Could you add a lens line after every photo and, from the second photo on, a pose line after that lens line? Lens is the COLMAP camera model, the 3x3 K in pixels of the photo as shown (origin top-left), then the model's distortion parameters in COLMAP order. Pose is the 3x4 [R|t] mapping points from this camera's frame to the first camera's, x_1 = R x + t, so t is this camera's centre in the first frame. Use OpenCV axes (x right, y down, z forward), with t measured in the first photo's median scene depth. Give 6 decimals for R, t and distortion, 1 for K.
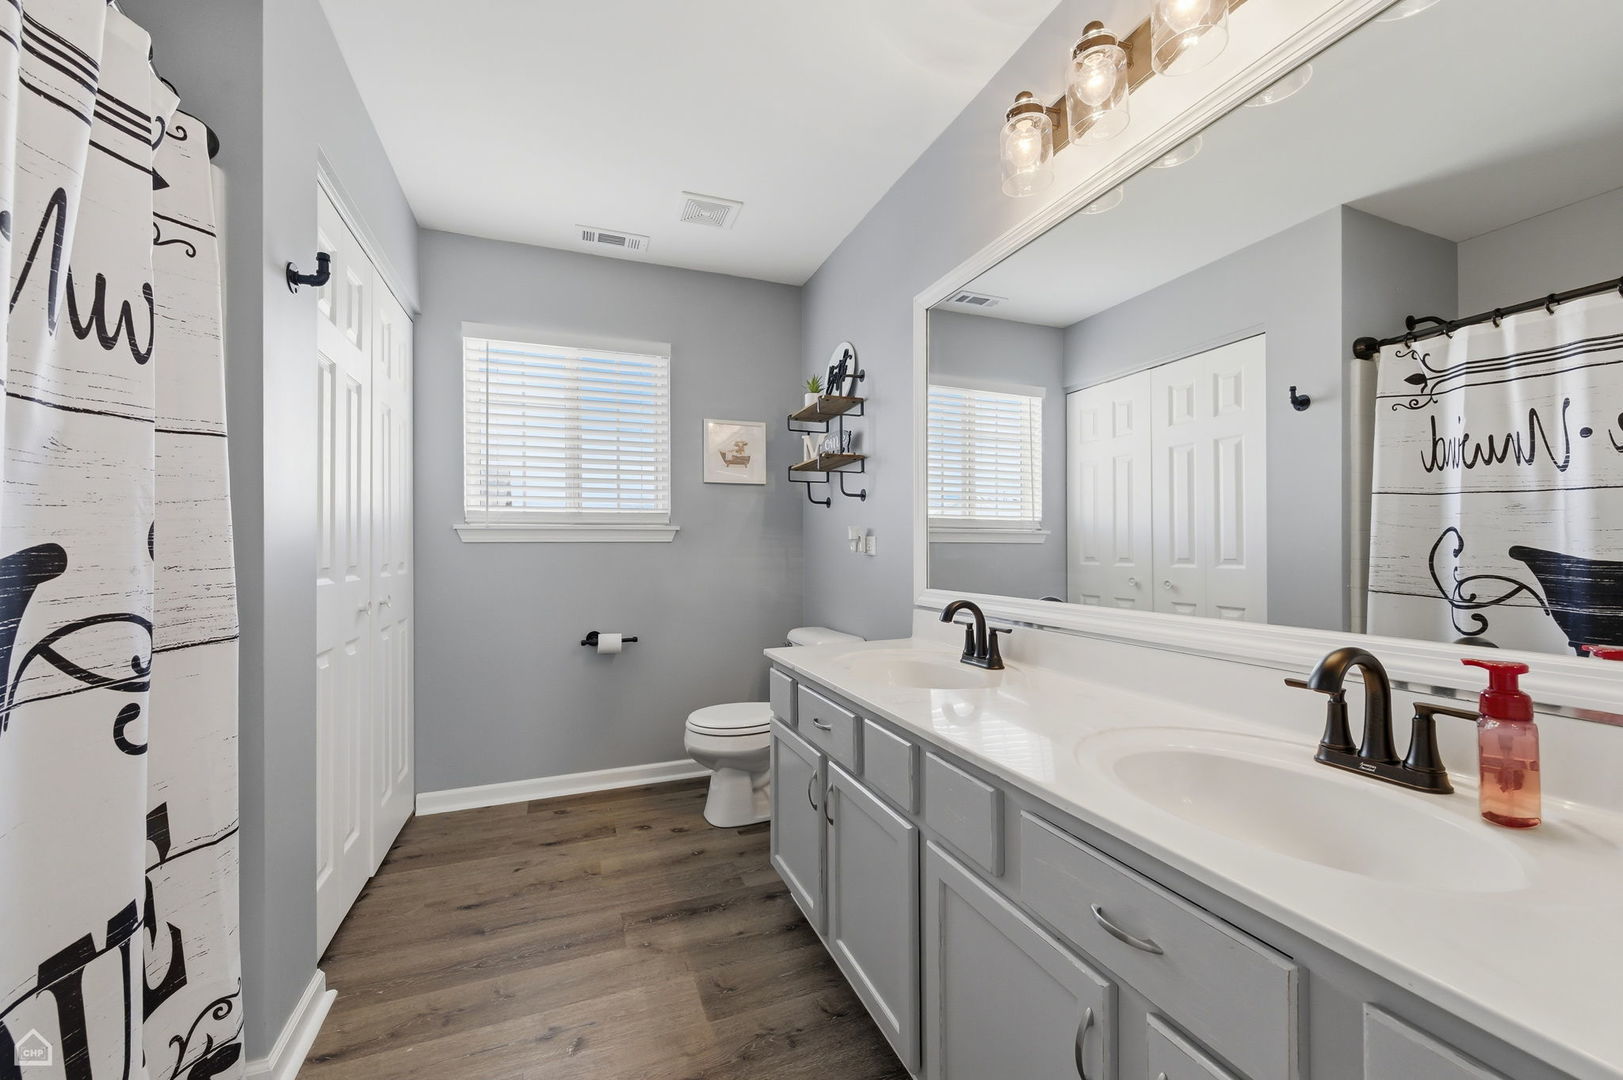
lens RADIAL K [[677.5, 0, 817.5], [0, 677.5, 544.1], [0, 0, 1]] dist [0.002346, 0.000192]
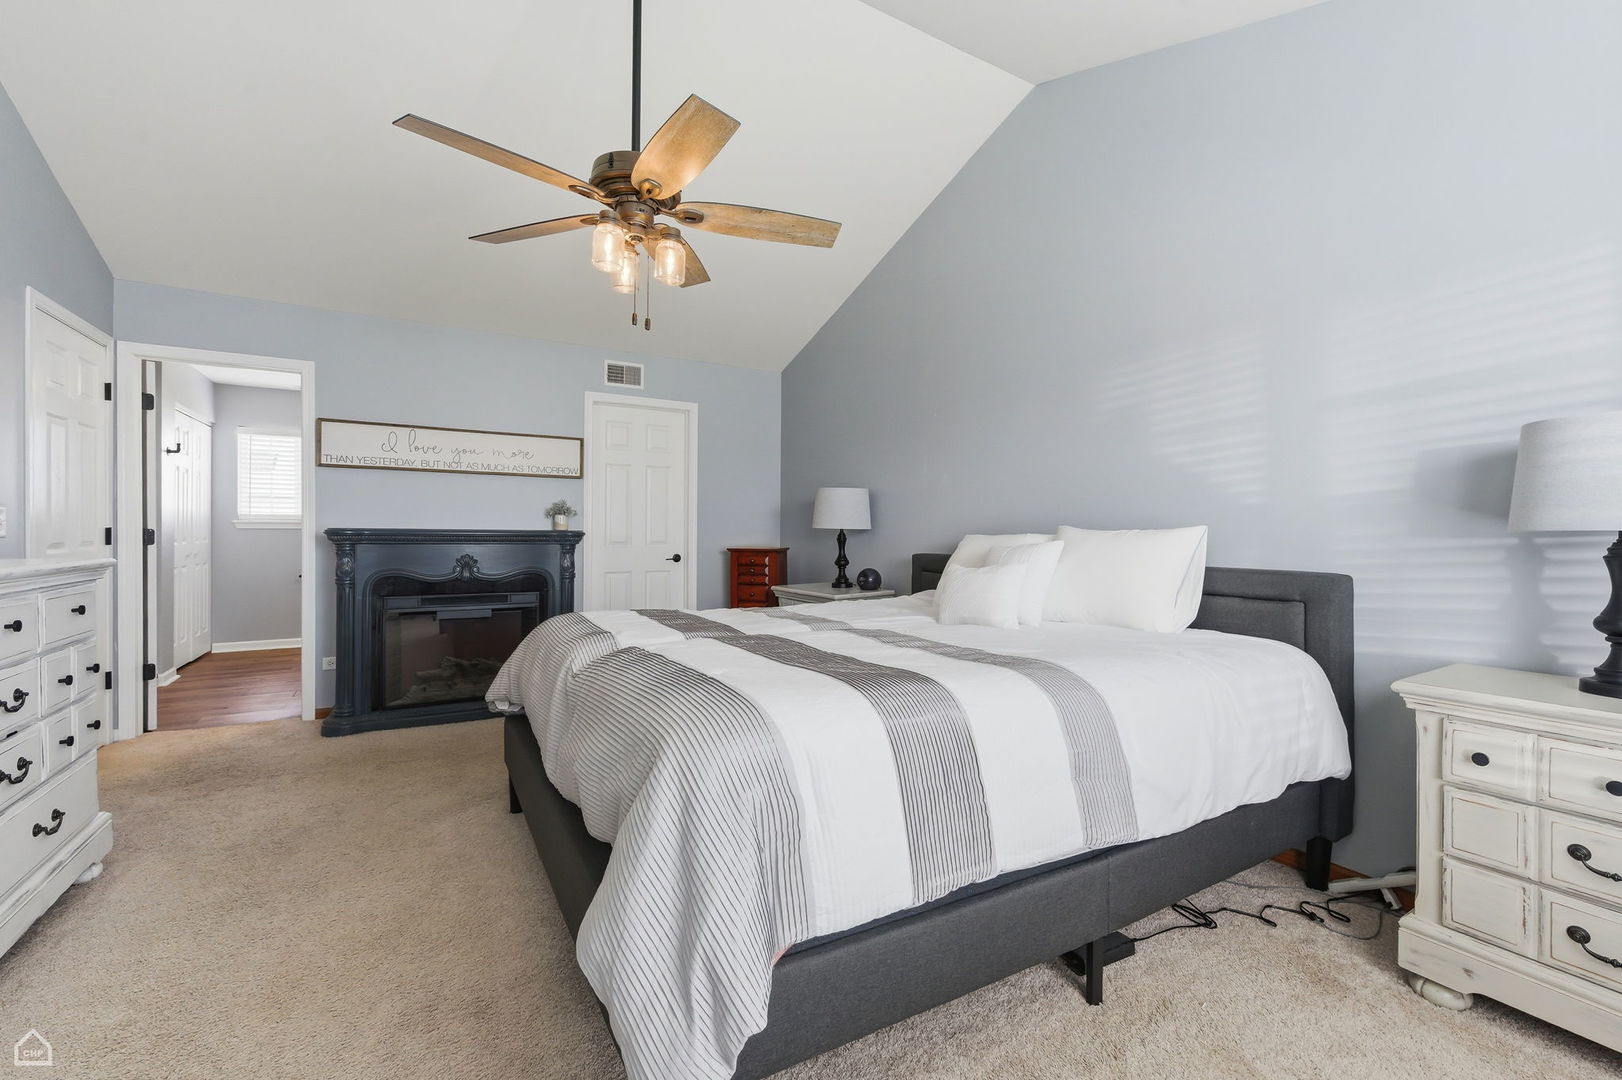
lens RADIAL K [[677.1, 0, 804.0], [0, 677.1, 533.8], [0, 0, 1]] dist [0.002346, 0.000192]
pose [[0.985248, 0.005314, 0.171050, 0.932703], [-0.006447, 0.999961, 0.006066, -0.010906], [-0.171011, -0.007079, 0.985244, -1.515690]]
